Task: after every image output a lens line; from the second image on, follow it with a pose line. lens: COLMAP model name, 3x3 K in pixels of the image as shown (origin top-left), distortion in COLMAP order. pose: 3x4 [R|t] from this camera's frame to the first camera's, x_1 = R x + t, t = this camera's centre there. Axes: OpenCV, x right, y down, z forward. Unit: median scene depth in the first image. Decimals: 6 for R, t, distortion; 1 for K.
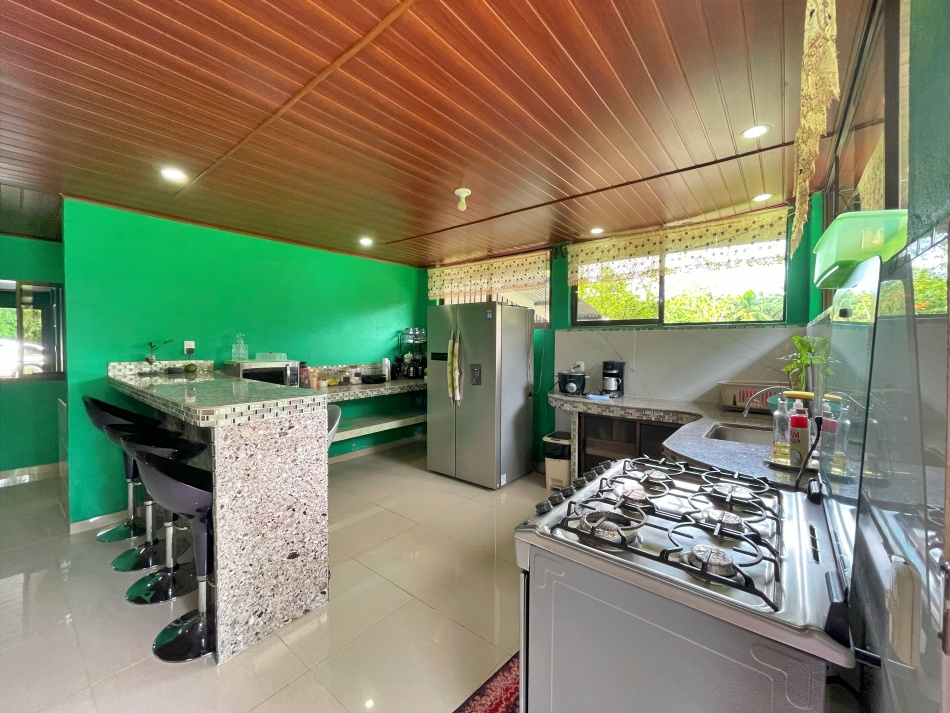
lens RADIAL K [[383.5, 0, 475.0], [0, 383.5, 356.5], [0, 0, 1]] dist [0.001621, 0.000124]
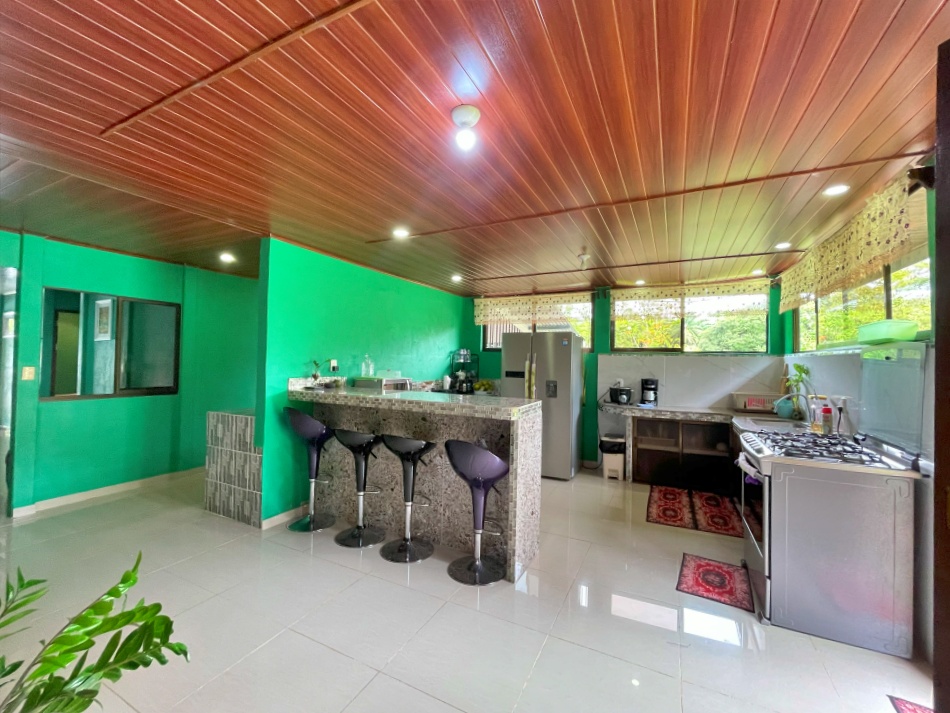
lens RADIAL K [[388.9, 0, 475.0], [0, 388.9, 356.5], [0, 0, 1]] dist [0.000872, 0.000090]
pose [[0.978107, 0.015564, 0.207520, -0.516624], [-0.005888, 0.998870, -0.047159, 0.002450], [-0.208020, 0.044905, 0.977093, -0.203249]]
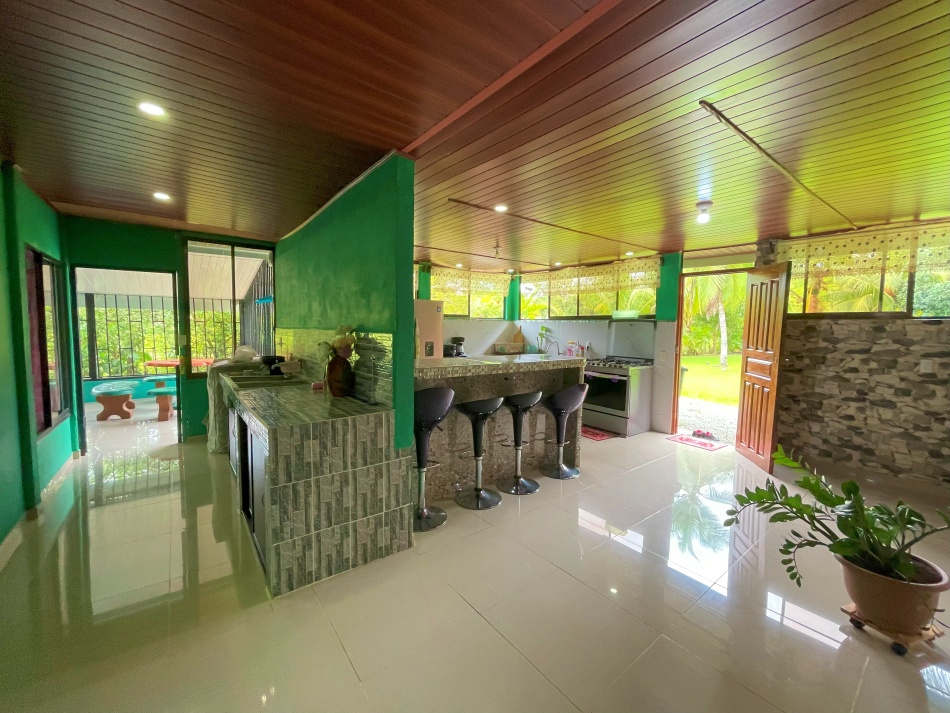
lens RADIAL K [[383.5, 0, 475.0], [0, 383.5, 356.5], [0, 0, 1]] dist [0.001621, 0.000124]
pose [[0.231489, -0.078037, 0.969703, -1.399305], [0.020387, 0.996948, 0.075363, -0.033823], [-0.972624, 0.002324, 0.232374, 0.493470]]
